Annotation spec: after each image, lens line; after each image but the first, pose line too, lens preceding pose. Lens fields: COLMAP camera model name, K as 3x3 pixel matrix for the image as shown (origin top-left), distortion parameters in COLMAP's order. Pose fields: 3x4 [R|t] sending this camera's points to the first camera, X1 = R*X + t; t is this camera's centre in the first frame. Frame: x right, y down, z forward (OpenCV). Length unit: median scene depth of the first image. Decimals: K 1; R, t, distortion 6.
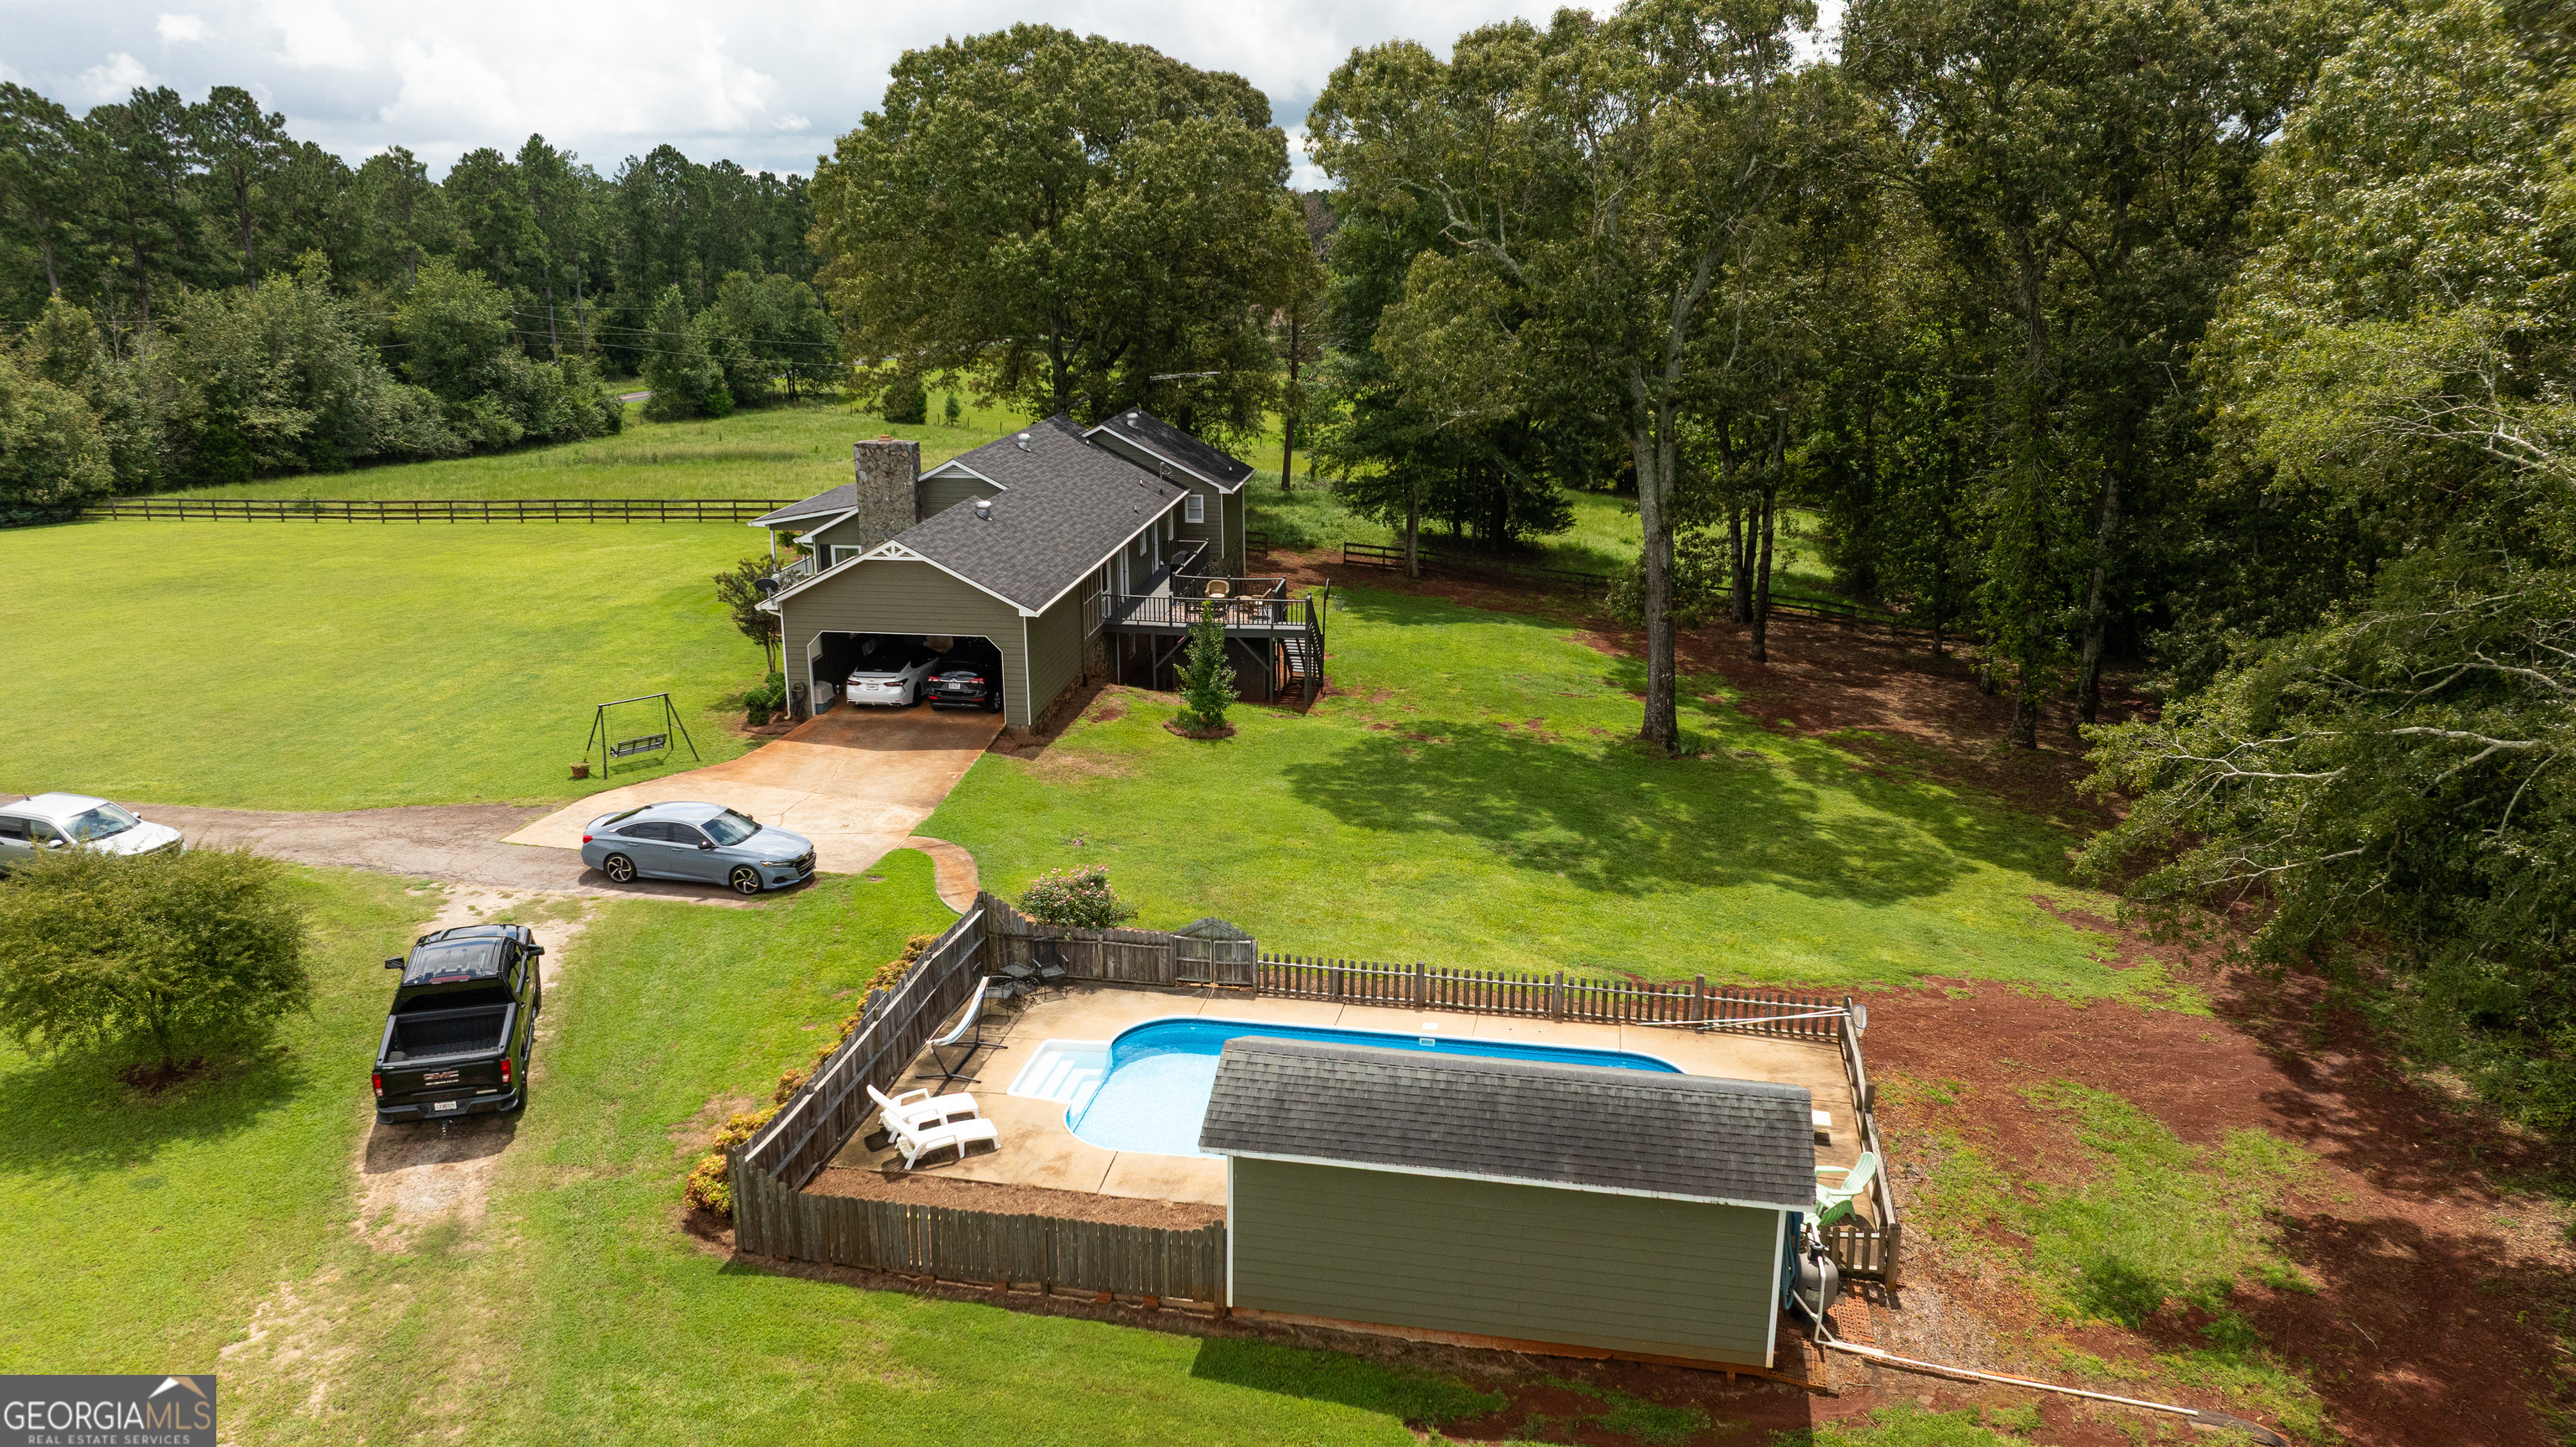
lens RADIAL K [[1817.7, 0, 1287.8], [0, 1817.7, 722.8], [0, 0, 1]] dist [-0.037032, 0.037735]
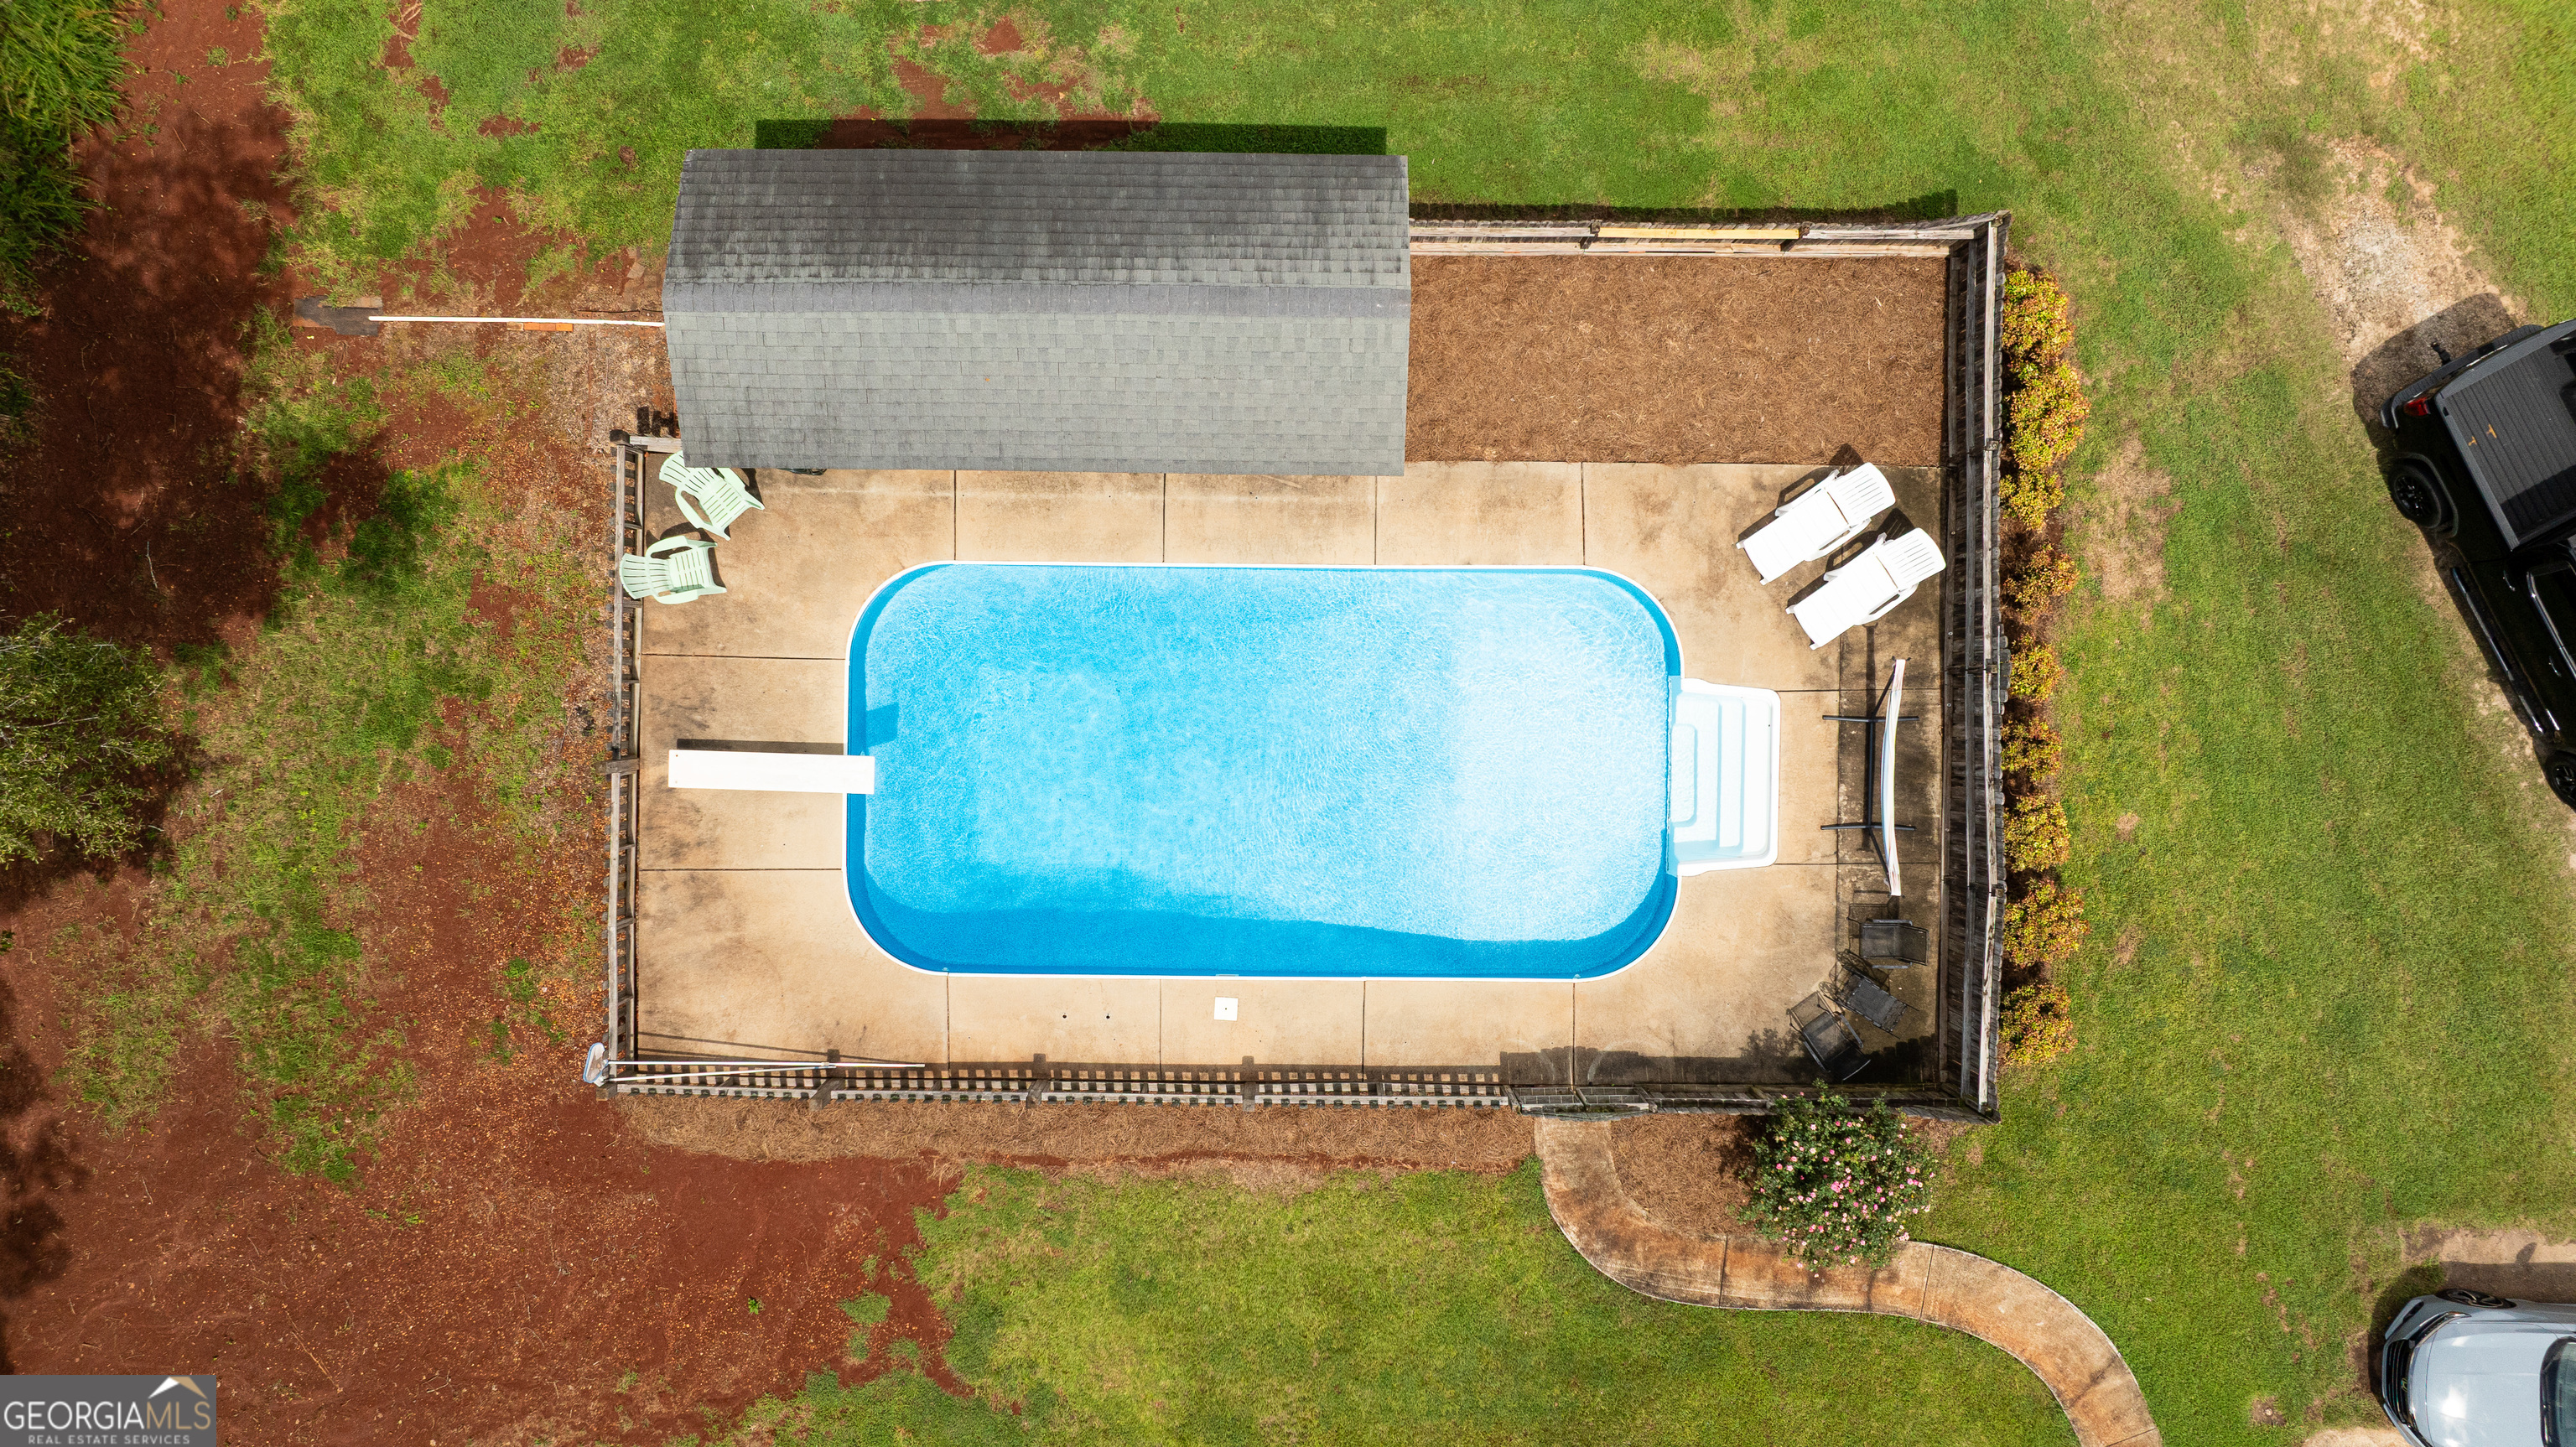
lens RADIAL K [[1817.7, 0, 1275.2], [0, 1817.7, 723.1], [0, 0, 1]] dist [-0.037032, 0.037735]
pose [[-0.984175, 0.177069, 0.006817, 0.024718], [-0.044020, -0.281570, 0.958530, -0.299563], [0.171645, 0.943061, 0.284909, 0.475234]]
